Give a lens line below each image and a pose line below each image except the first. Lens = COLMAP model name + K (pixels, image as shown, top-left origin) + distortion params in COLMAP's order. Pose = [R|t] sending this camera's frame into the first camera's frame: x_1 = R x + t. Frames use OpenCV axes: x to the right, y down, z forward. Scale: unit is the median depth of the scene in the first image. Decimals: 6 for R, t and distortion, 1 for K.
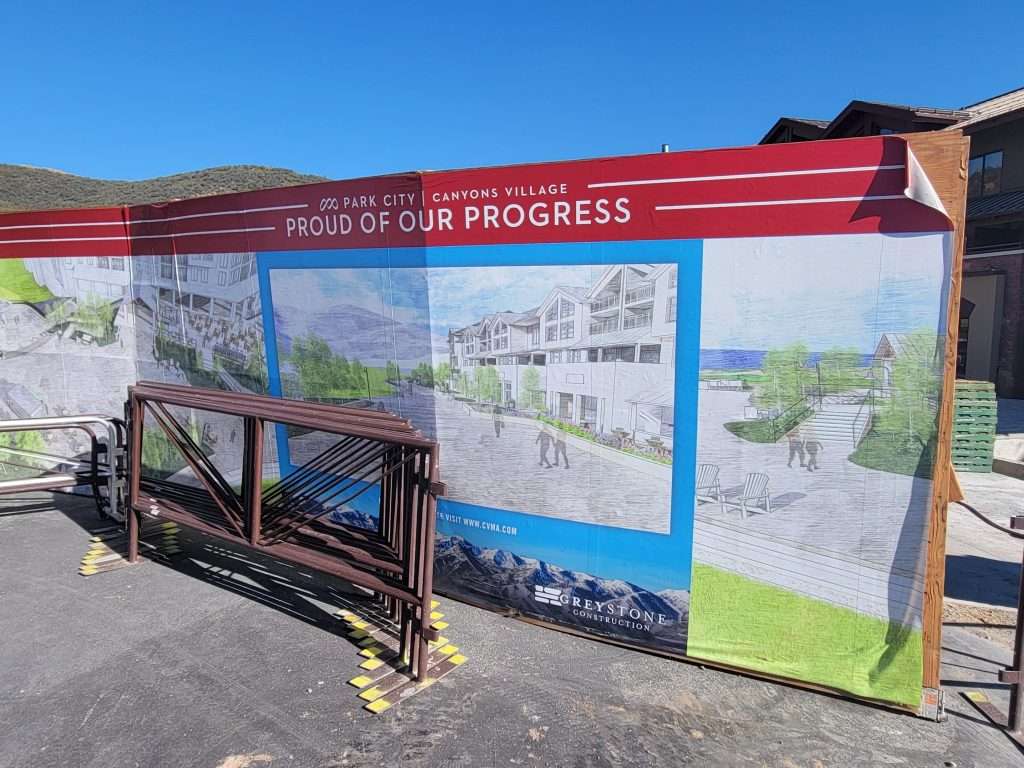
lens RADIAL K [[675.1, 0, 512.0], [0, 675.1, 384.0], [0, 0, 1]] dist [0.000112, -0.000771]
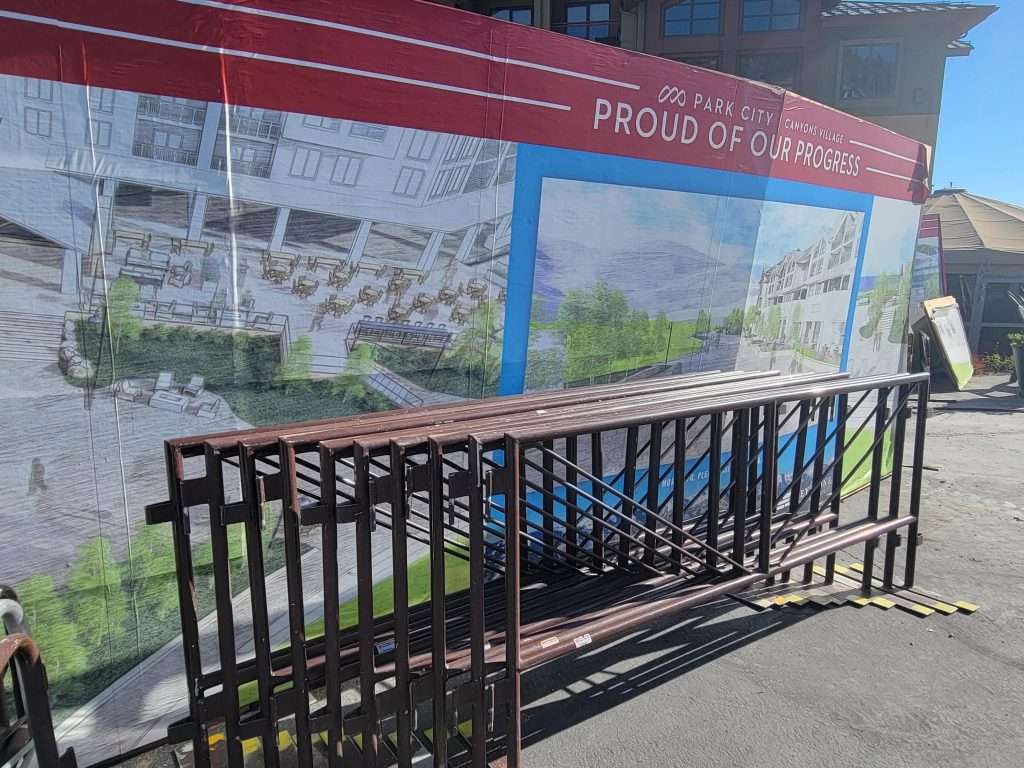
lens RADIAL K [[675.1, 0, 512.0], [0, 675.1, 384.0], [0, 0, 1]] dist [0.000112, -0.000771]
pose [[0.401902, -0.188283, 0.896116, -0.941053], [0.088266, 0.982040, 0.166750, -0.094908], [-0.911418, 0.012080, 0.411303, 0.795397]]
